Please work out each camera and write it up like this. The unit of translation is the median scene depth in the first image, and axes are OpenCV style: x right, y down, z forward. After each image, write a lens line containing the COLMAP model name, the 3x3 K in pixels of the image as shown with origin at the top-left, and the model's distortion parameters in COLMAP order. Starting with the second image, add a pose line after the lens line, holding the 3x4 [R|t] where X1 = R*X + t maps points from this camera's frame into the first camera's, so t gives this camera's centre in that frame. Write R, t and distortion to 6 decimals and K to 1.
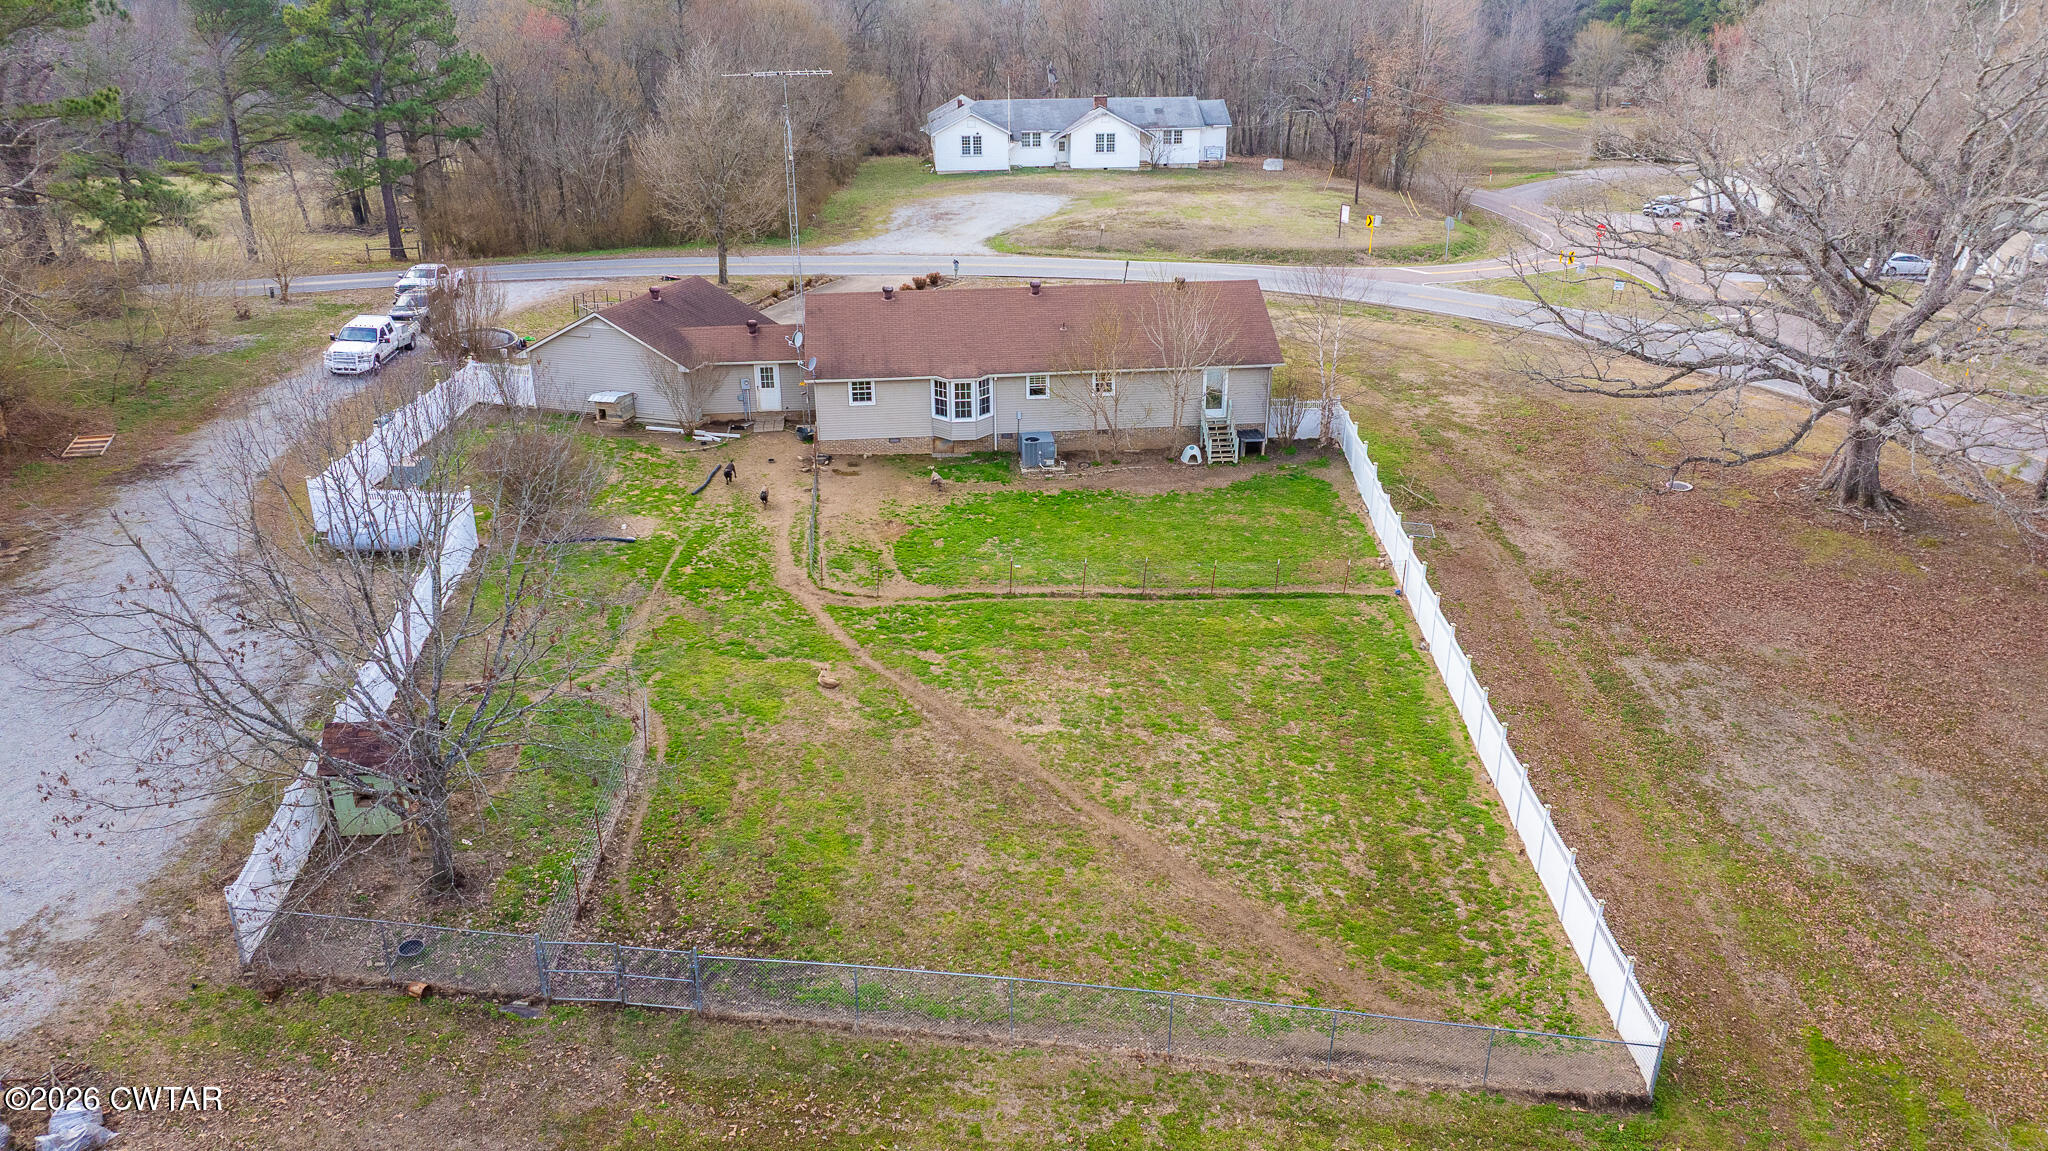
lens RADIAL K [[1438.7, 0, 1027.6], [0, 1438.7, 565.6], [0, 0, 1]] dist [-0.022258, 0.001694]
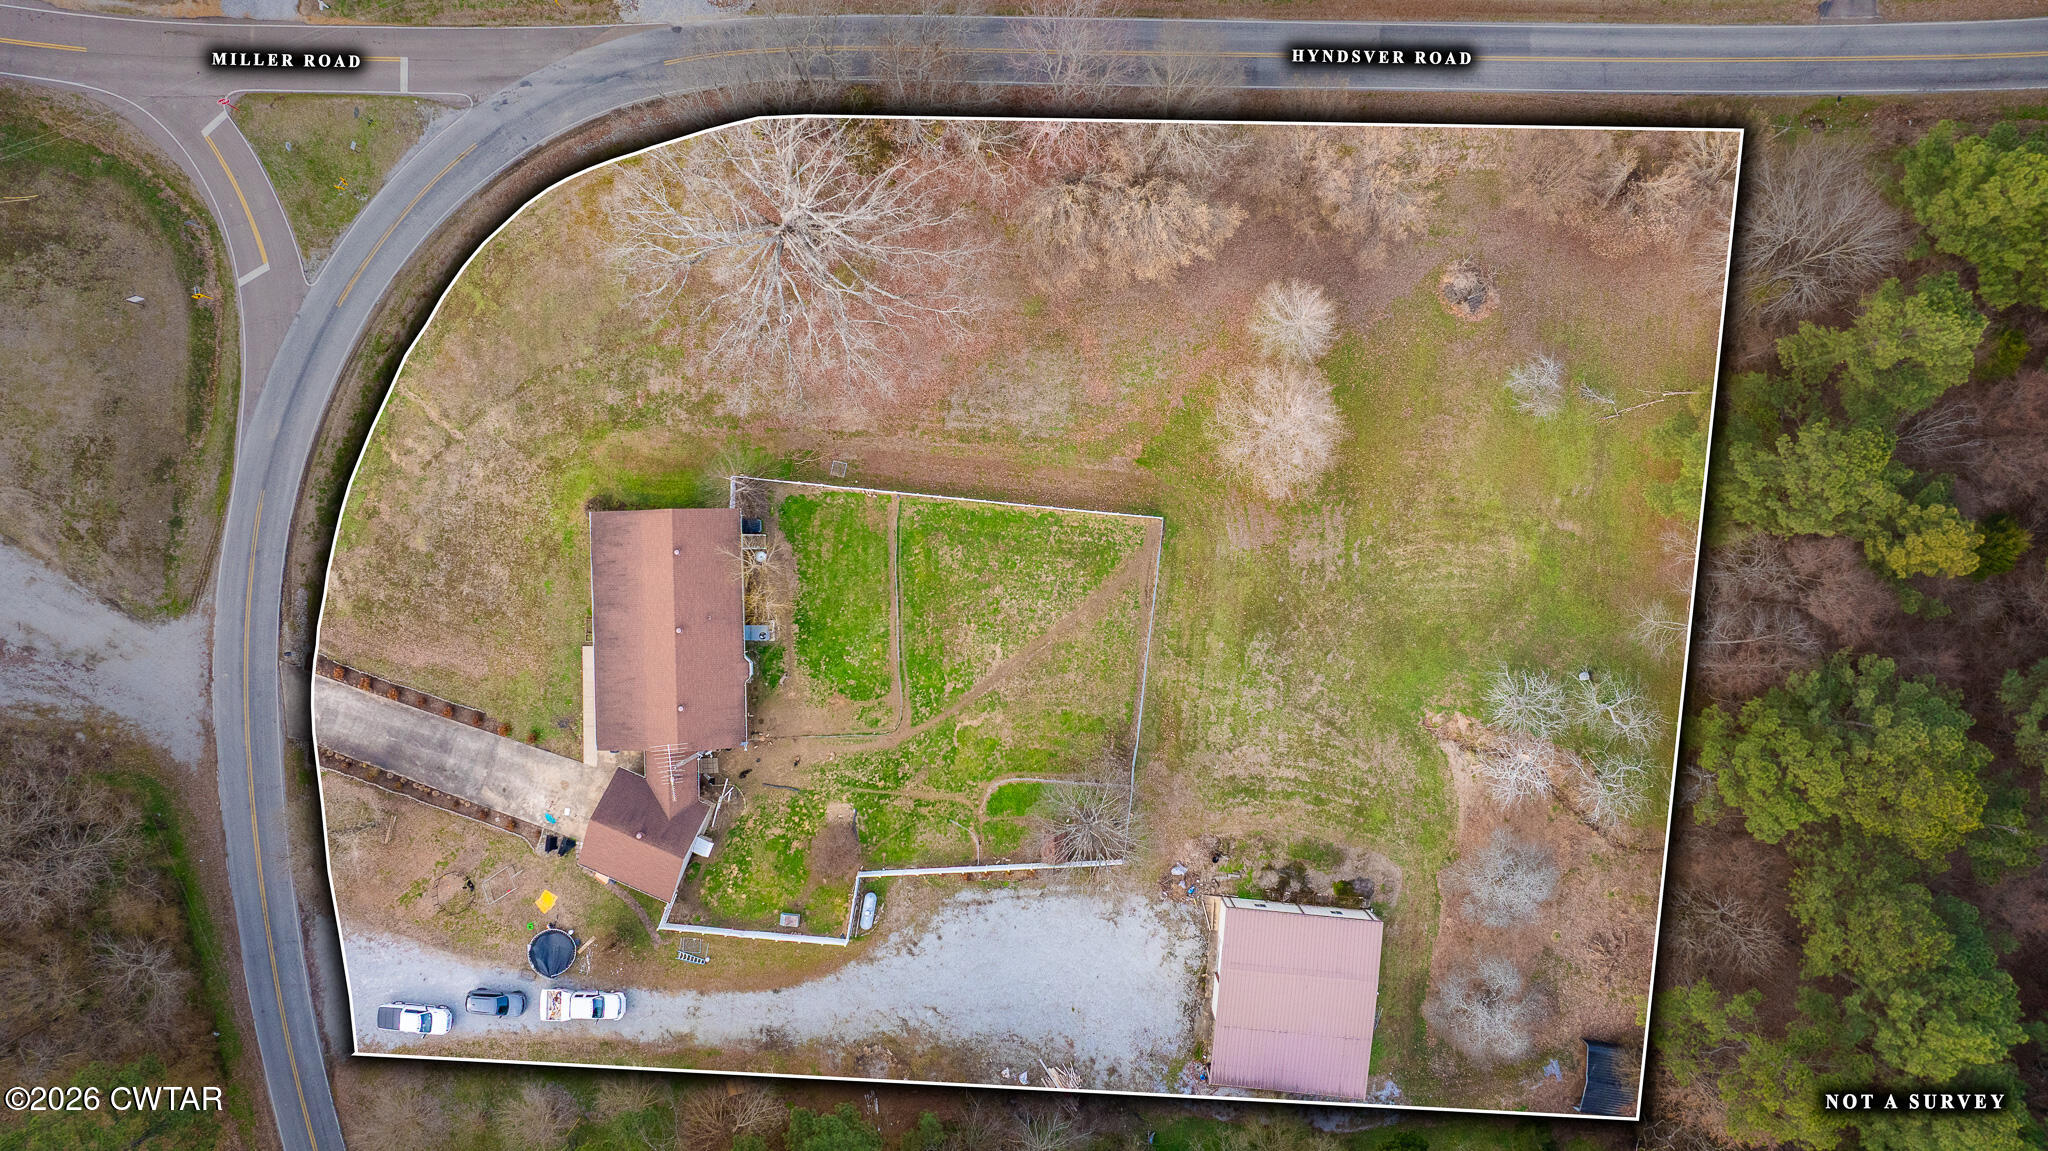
lens RADIAL K [[1438.7, 0, 1027.6], [0, 1438.7, 565.6], [0, 0, 1]] dist [-0.022258, 0.001694]
pose [[0.081399, -0.996666, 0.005631, 0.106154], [0.400902, 0.037914, 0.915336, -1.579174], [-0.912497, -0.072250, 0.402652, -0.151133]]
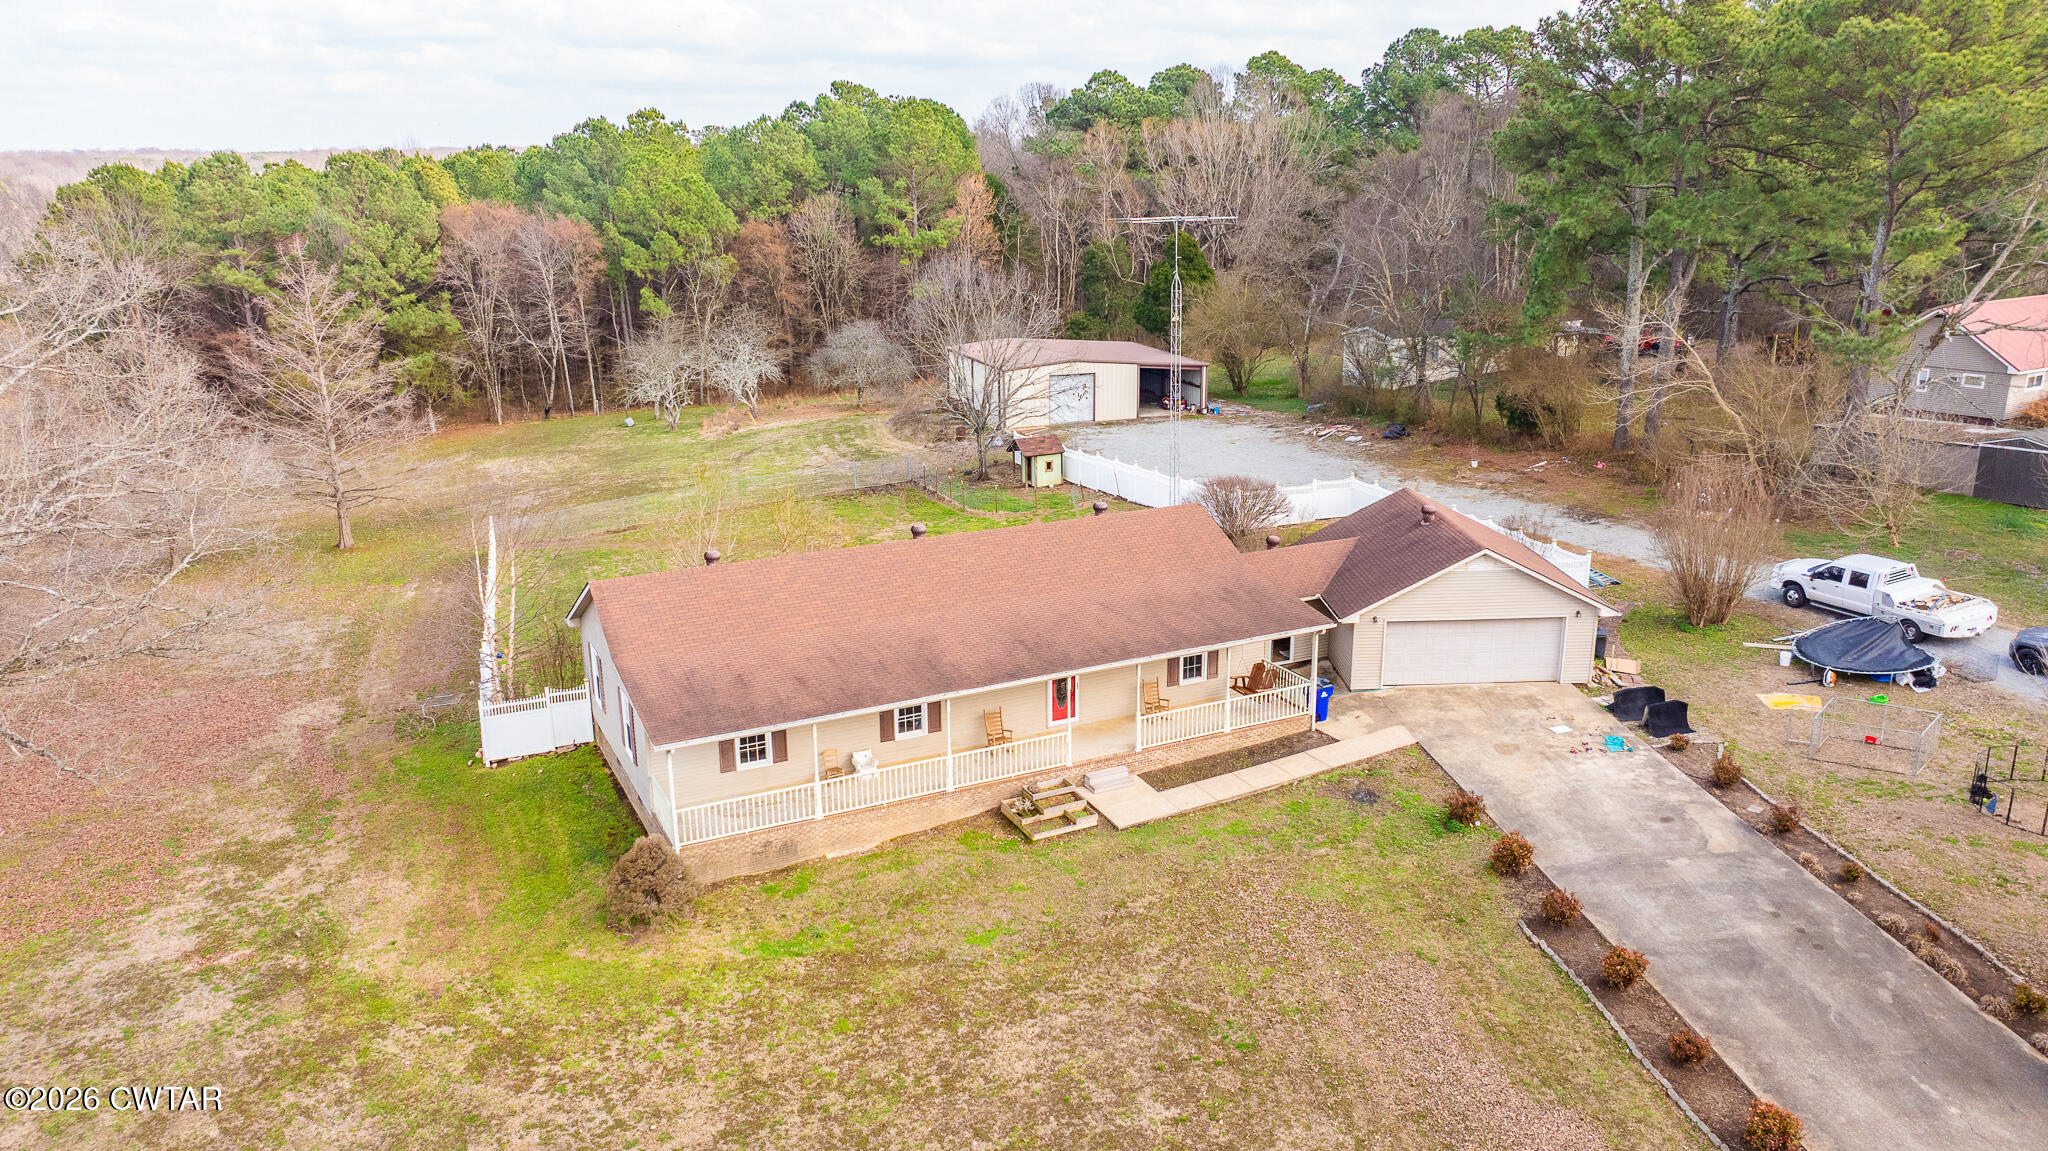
lens RADIAL K [[1438.7, 0, 1027.6], [0, 1438.7, 565.6], [0, 0, 1]] dist [-0.022258, 0.001694]
pose [[-0.936108, 0.111040, -0.333725, 0.174953], [-0.119779, 0.791488, 0.599333, -0.555496], [0.330689, 0.601014, -0.727618, 1.403056]]
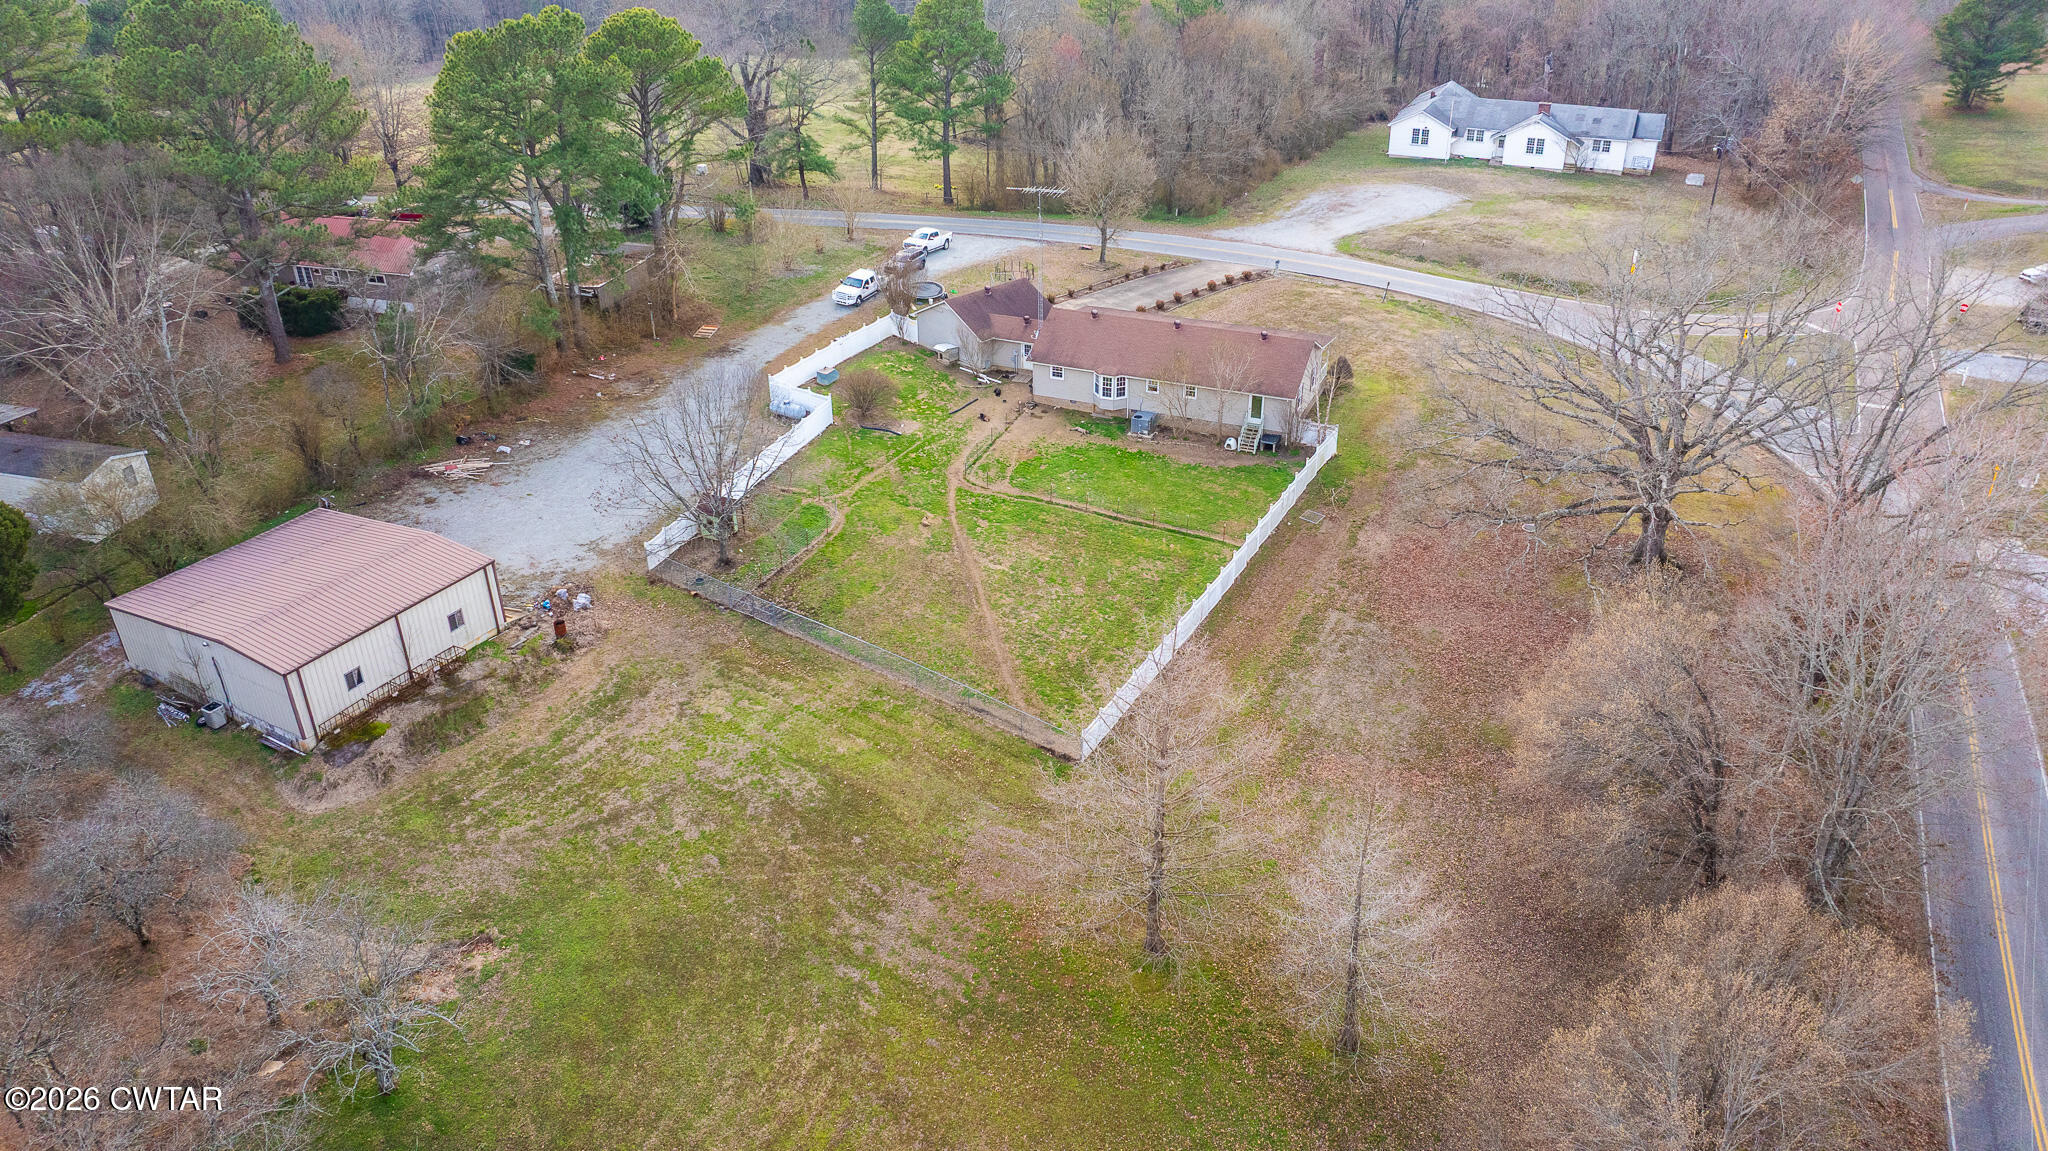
lens RADIAL K [[1438.7, 0, 1027.6], [0, 1438.7, 565.6], [0, 0, 1]] dist [-0.022258, 0.001694]
pose [[0.871910, 0.233890, -0.430195, 0.575882], [-0.185360, 0.970822, 0.152137, -0.130884], [0.453226, -0.052909, 0.889824, -0.516294]]
